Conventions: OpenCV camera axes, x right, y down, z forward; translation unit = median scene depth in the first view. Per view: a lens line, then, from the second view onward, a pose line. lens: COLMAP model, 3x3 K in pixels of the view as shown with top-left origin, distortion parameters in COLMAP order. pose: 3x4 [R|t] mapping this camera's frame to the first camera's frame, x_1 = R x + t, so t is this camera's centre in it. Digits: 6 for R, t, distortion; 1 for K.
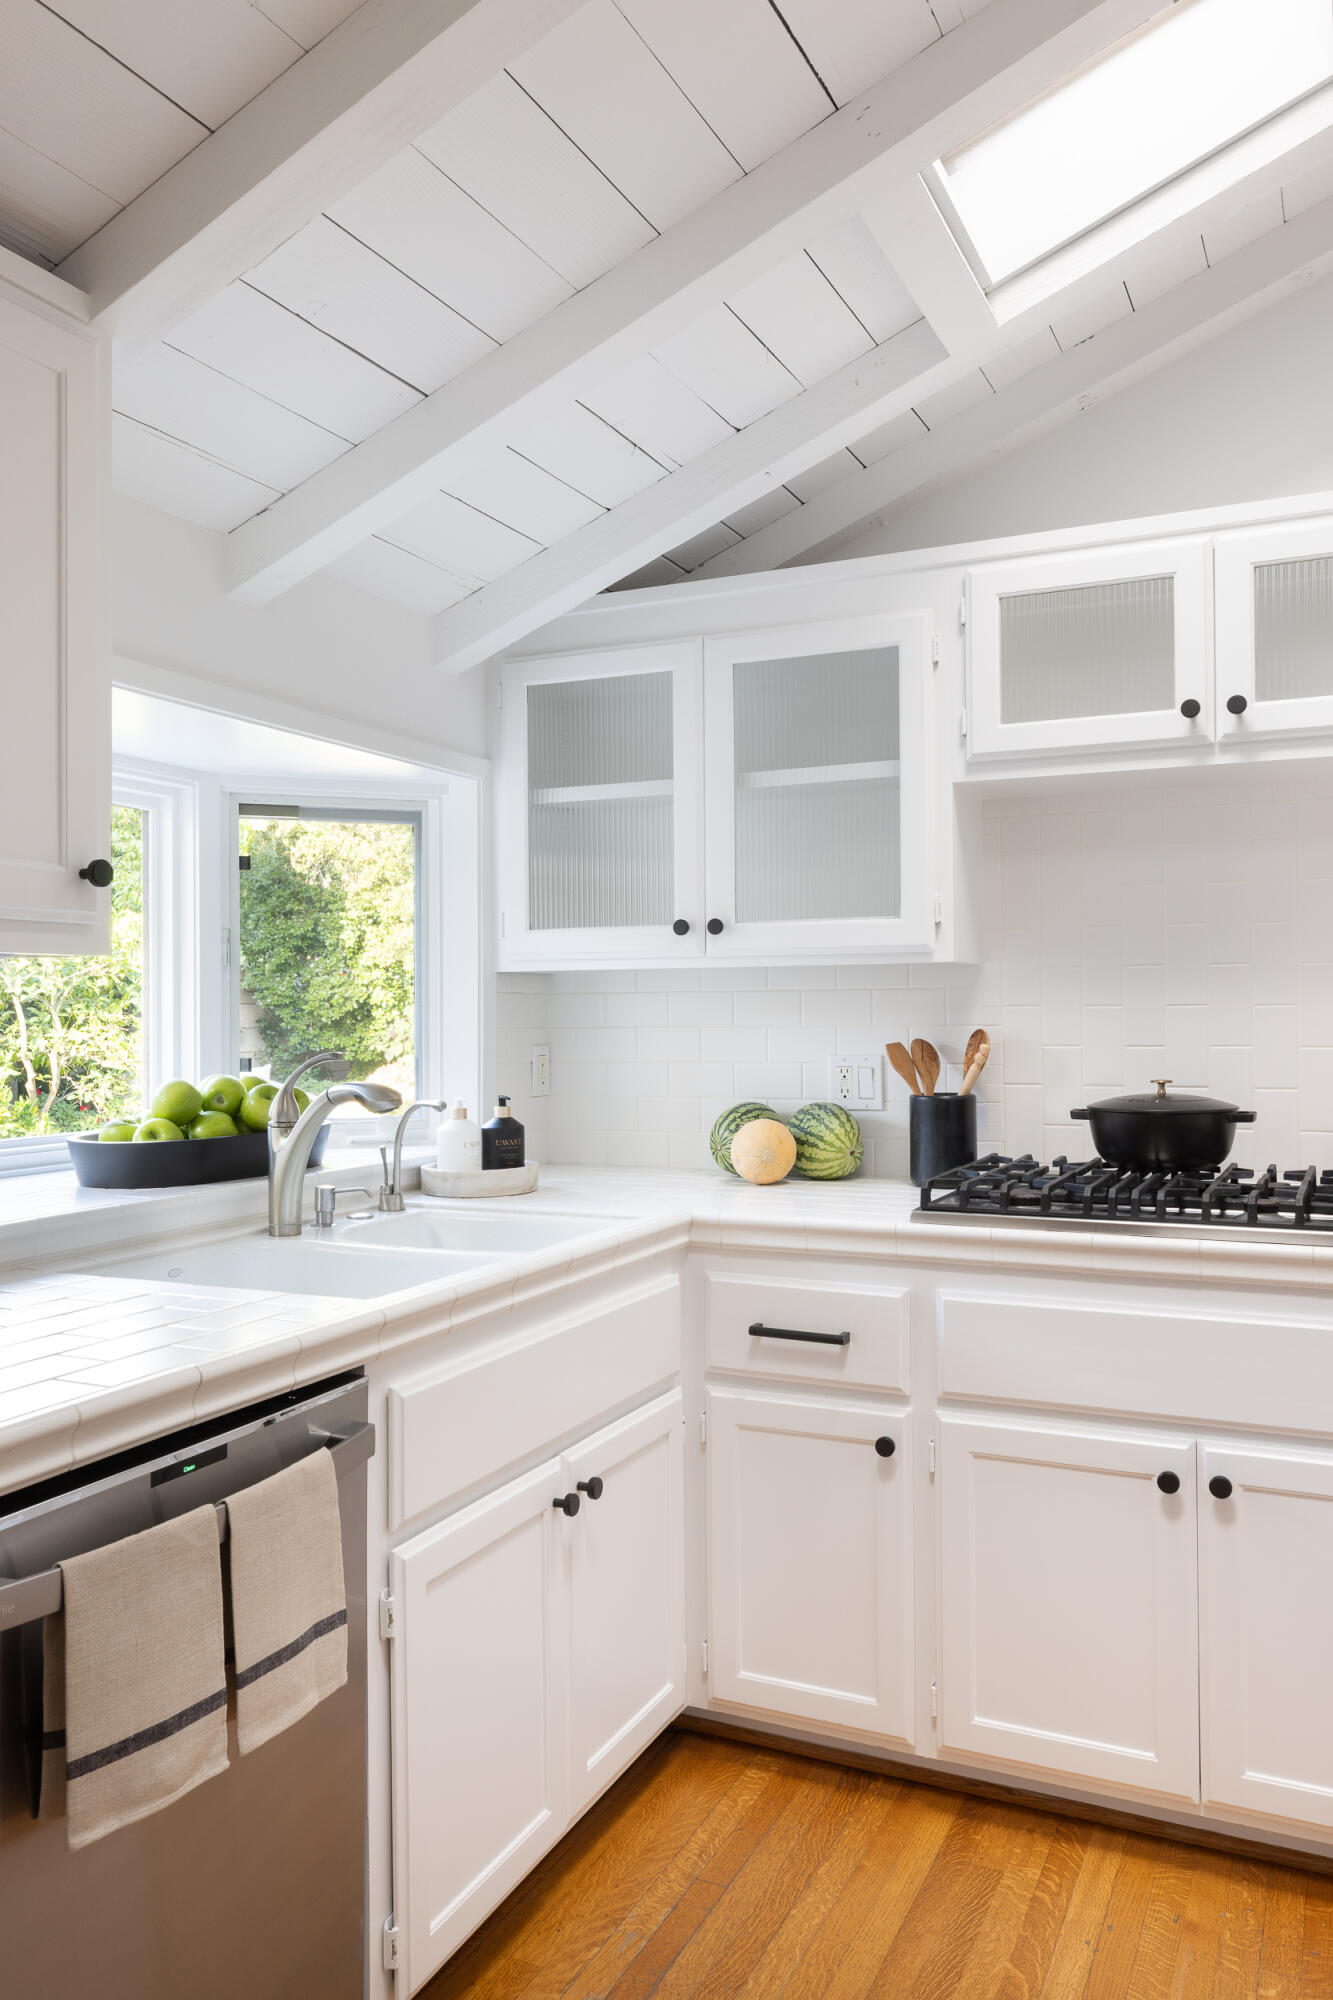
lens RADIAL K [[1484.0, 0, 664.8], [0, 1484.0, 1000.9], [0, 0, 1]] dist [0.003420, -0.004791]
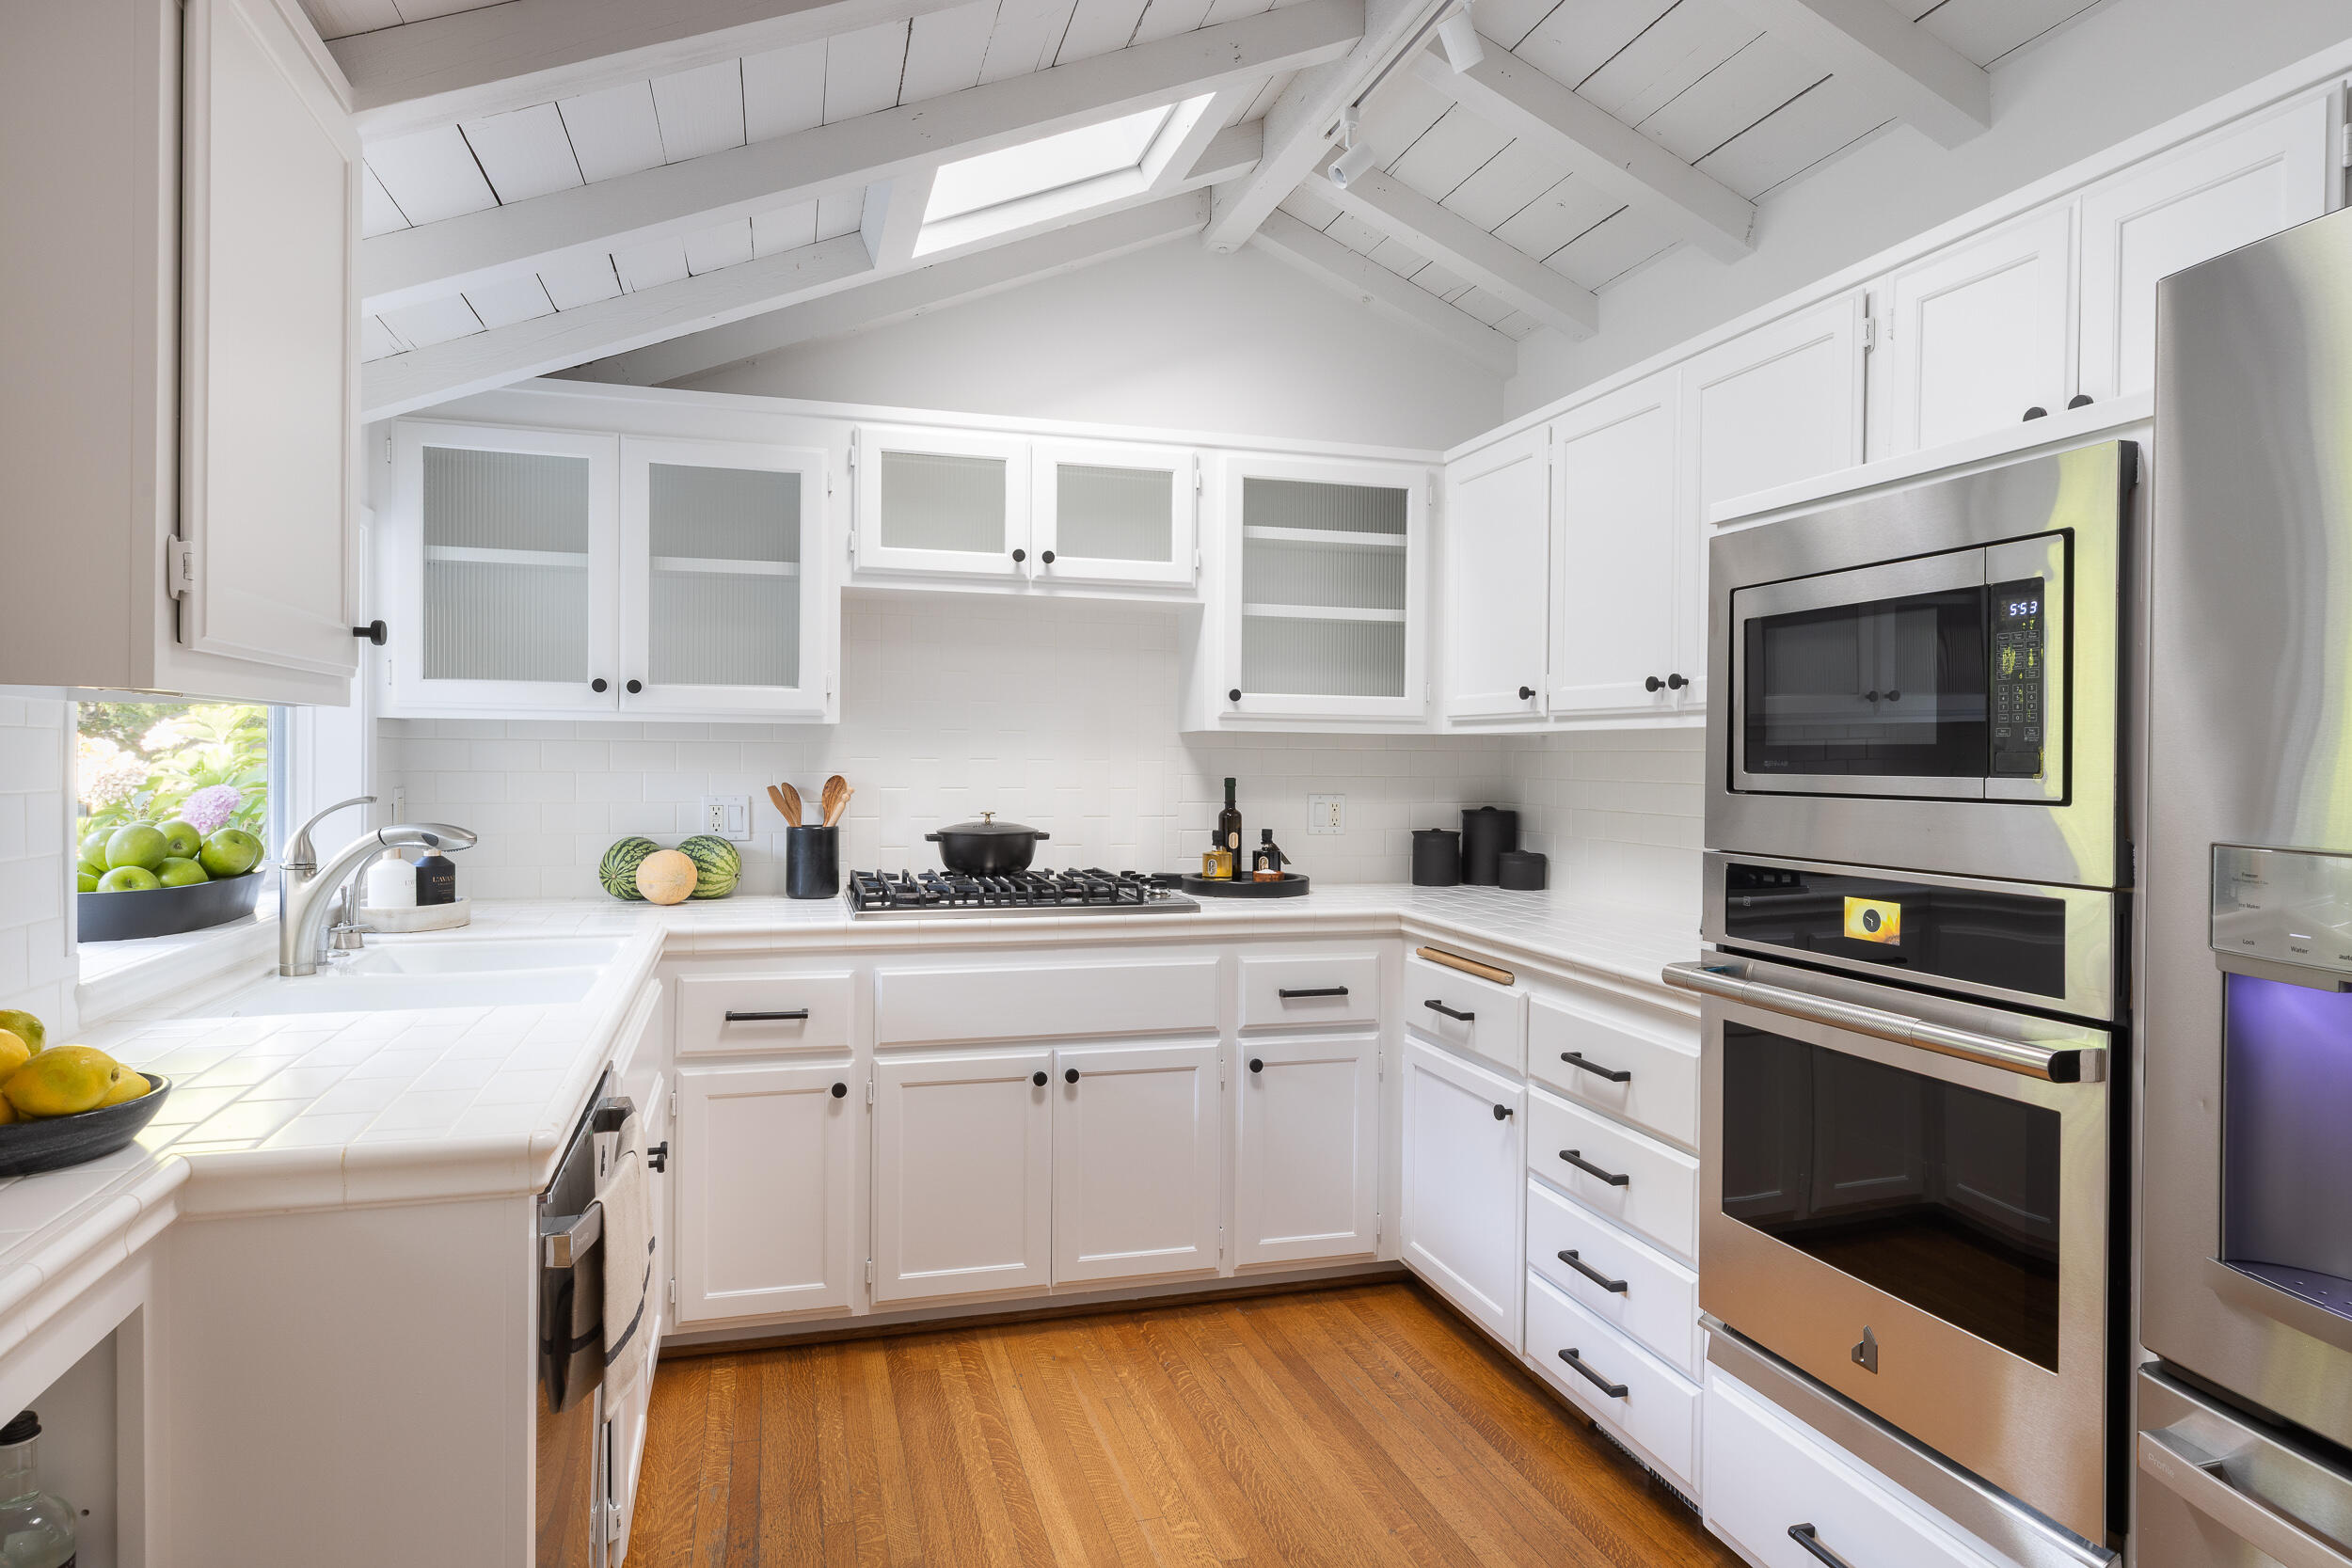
lens RADIAL K [[1367.1, 0, 1177.2], [0, 1367.1, 775.5], [0, 0, 1]] dist [-0.001560, -0.001168]
pose [[0.741328, 0.004619, 0.671127, -0.420565], [-0.019638, 0.999697, 0.014812, -0.005046], [-0.670855, -0.024161, 0.741195, -0.095521]]
